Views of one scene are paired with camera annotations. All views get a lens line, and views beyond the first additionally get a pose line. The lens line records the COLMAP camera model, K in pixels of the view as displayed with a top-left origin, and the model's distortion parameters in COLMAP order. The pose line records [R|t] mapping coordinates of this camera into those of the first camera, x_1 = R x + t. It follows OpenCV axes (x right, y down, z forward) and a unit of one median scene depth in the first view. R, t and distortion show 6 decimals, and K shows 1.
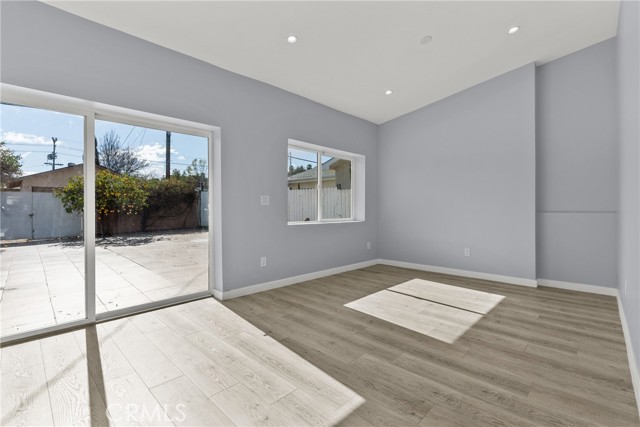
lens RADIAL K [[289.3, 0, 322.3], [0, 289.3, 211.8], [0, 0, 1]] dist [-0.008237, 0.004131]
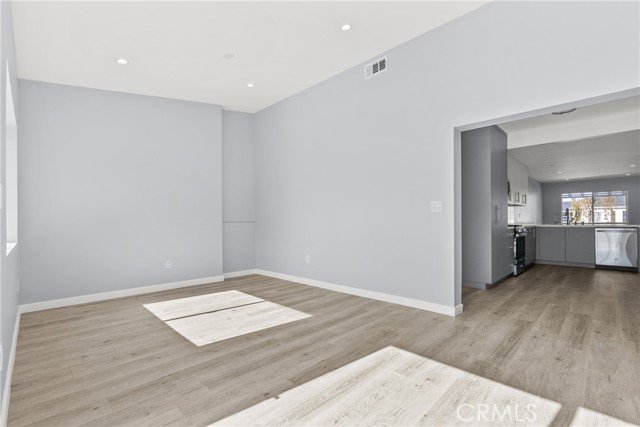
lens RADIAL K [[289.3, 0, 321.8], [0, 289.3, 219.8], [0, 0, 1]] dist [-0.008237, 0.004131]
pose [[0.012483, 0.004613, 0.999911, -0.885371], [0.014689, 0.999881, -0.004796, 0.000715], [-0.999814, 0.014747, 0.012414, 0.860859]]
